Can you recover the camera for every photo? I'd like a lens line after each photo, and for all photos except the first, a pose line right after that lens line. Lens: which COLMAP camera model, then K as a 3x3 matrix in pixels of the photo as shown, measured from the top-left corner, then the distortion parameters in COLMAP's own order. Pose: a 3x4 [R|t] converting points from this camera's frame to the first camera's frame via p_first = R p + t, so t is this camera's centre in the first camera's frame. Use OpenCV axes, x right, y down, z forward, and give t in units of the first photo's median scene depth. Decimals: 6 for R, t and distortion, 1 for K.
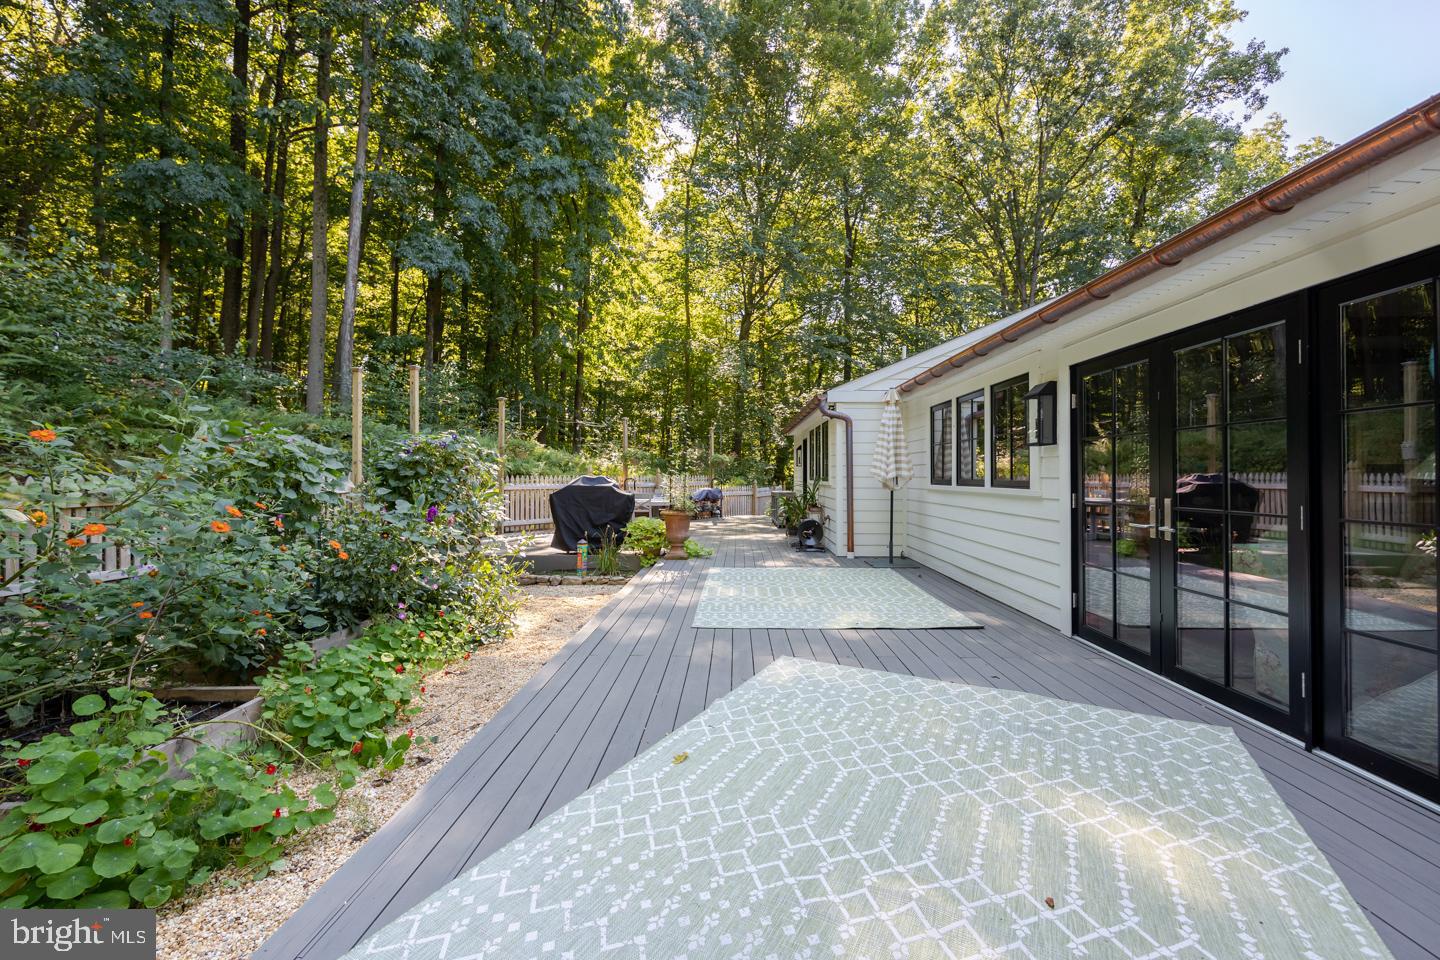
lens RADIAL K [[589.7, 0, 720.0], [0, 589.7, 480.0], [0, 0, 1]] dist [0.000652, 0.000264]
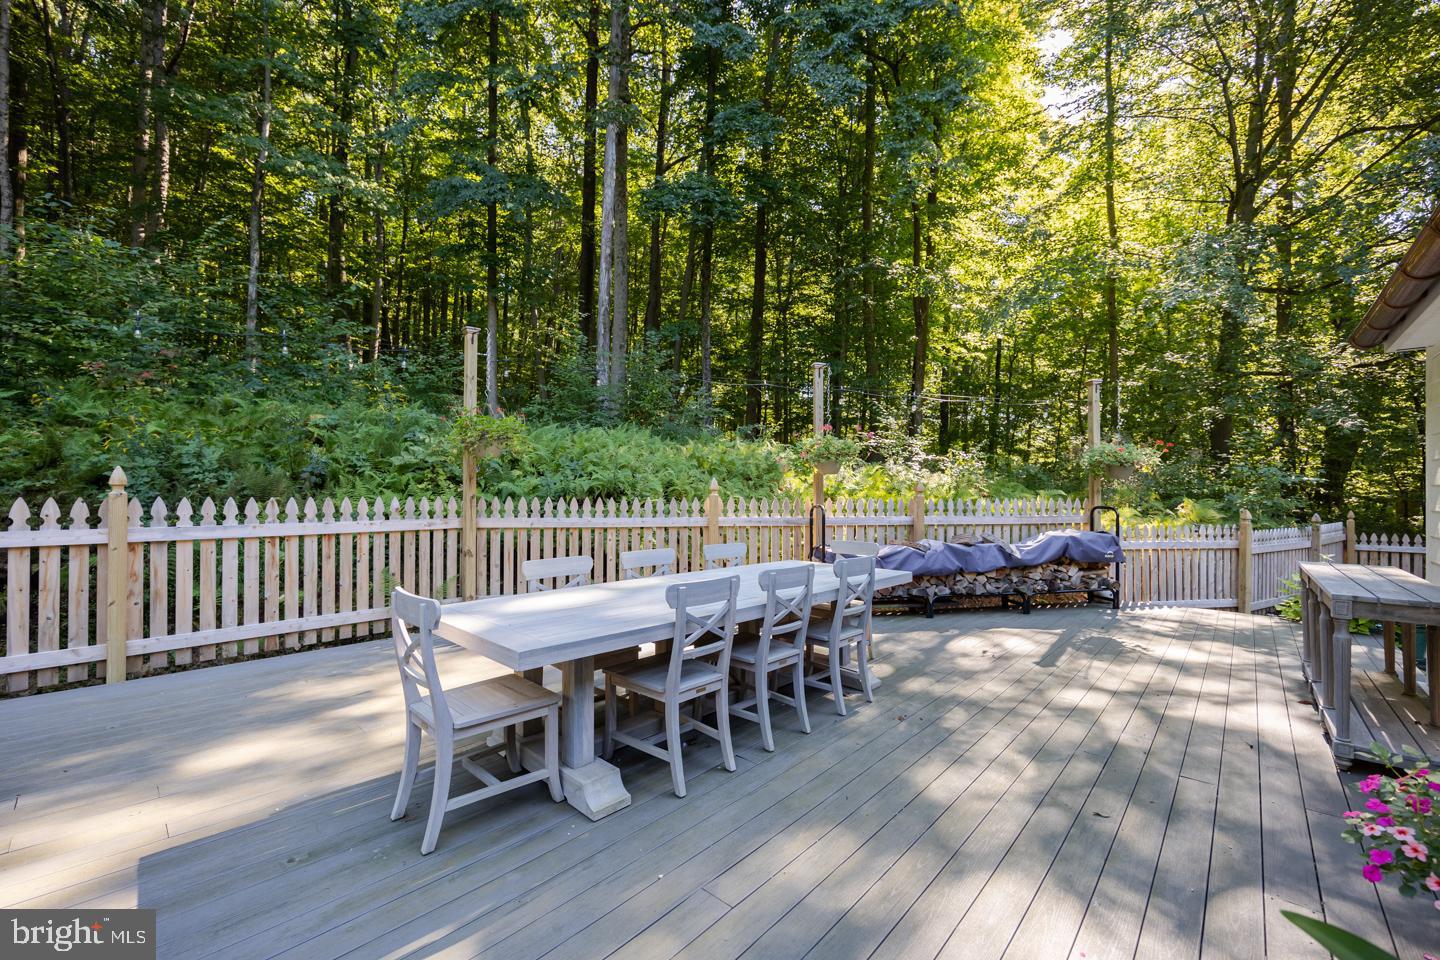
lens RADIAL K [[587.9, 0, 720.8], [0, 587.9, 497.2], [0, 0, 1]] dist [-0.028557, -0.000031]
pose [[0.750643, 0.004899, -0.660689, 0.121144], [-0.007851, 0.999968, -0.001505, -0.012206], [0.660661, 0.006317, 0.750658, 1.199160]]
